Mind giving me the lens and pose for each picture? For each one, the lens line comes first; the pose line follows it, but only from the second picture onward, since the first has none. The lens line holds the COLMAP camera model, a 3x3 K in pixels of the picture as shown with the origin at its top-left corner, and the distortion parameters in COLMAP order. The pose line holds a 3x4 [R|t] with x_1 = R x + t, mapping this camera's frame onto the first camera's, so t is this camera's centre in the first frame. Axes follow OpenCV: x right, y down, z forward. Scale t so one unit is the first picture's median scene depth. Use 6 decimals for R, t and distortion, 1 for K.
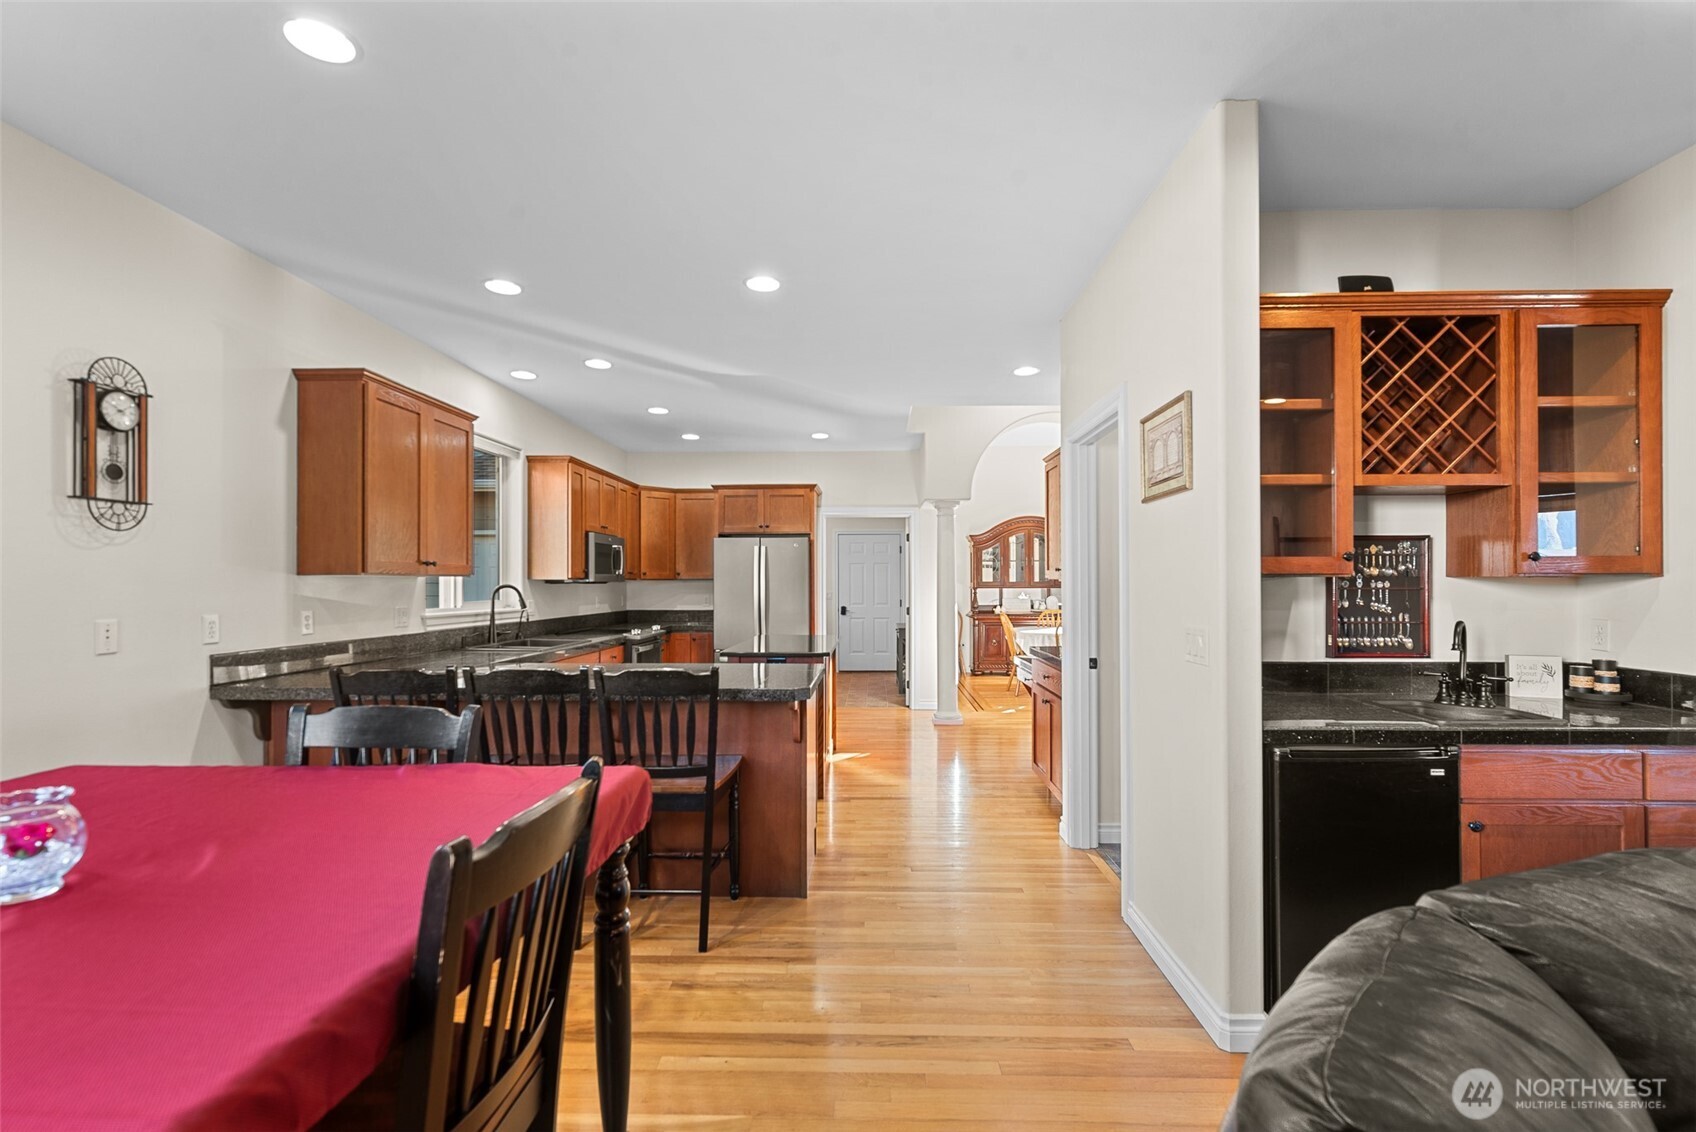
lens RADIAL K [[749.1, 0, 852.5], [0, 749.1, 570.0], [0, 0, 1]] dist [0.003674, 0.000063]
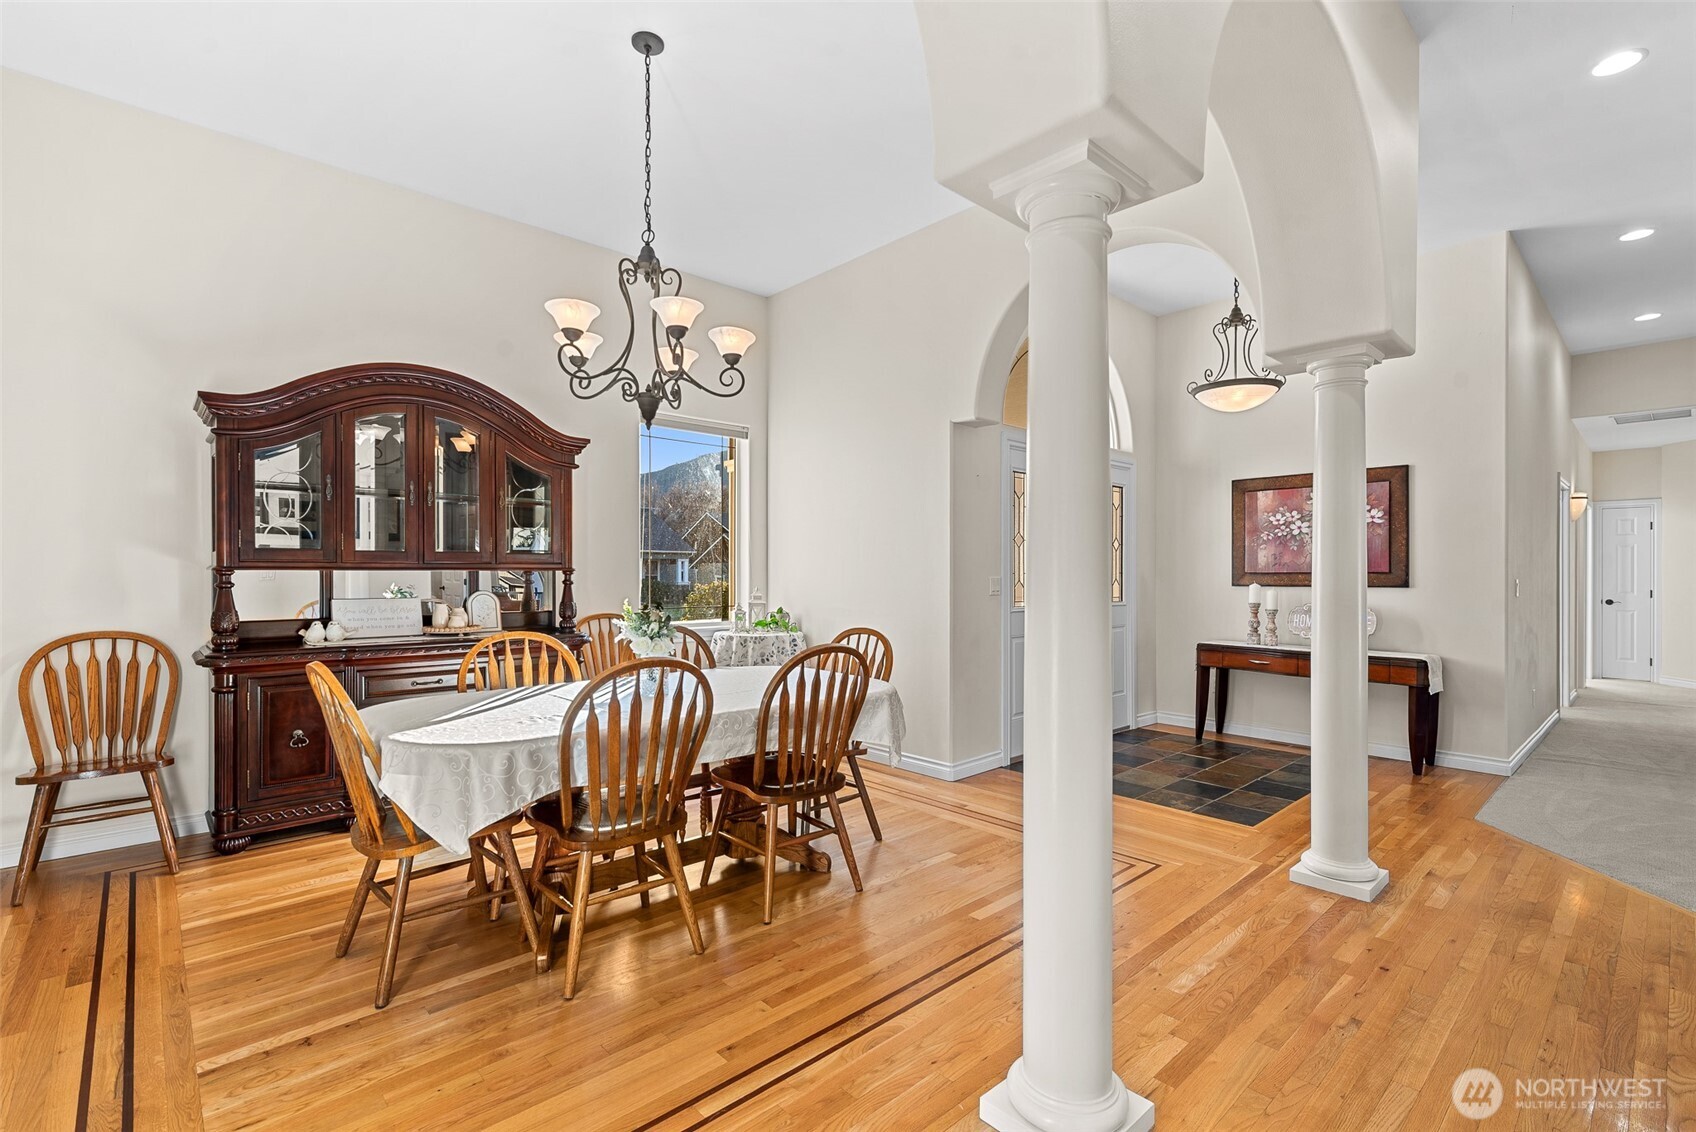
lens RADIAL K [[777.0, 0, 843.9], [0, 777.0, 567.4], [0, 0, 1]] dist [0.003257, 0.000378]
pose [[0.722790, -0.001420, 0.691066, 0.081464], [-0.006812, 0.999935, 0.009179, 0.012201], [-0.691034, -0.011342, 0.722733, 0.382274]]
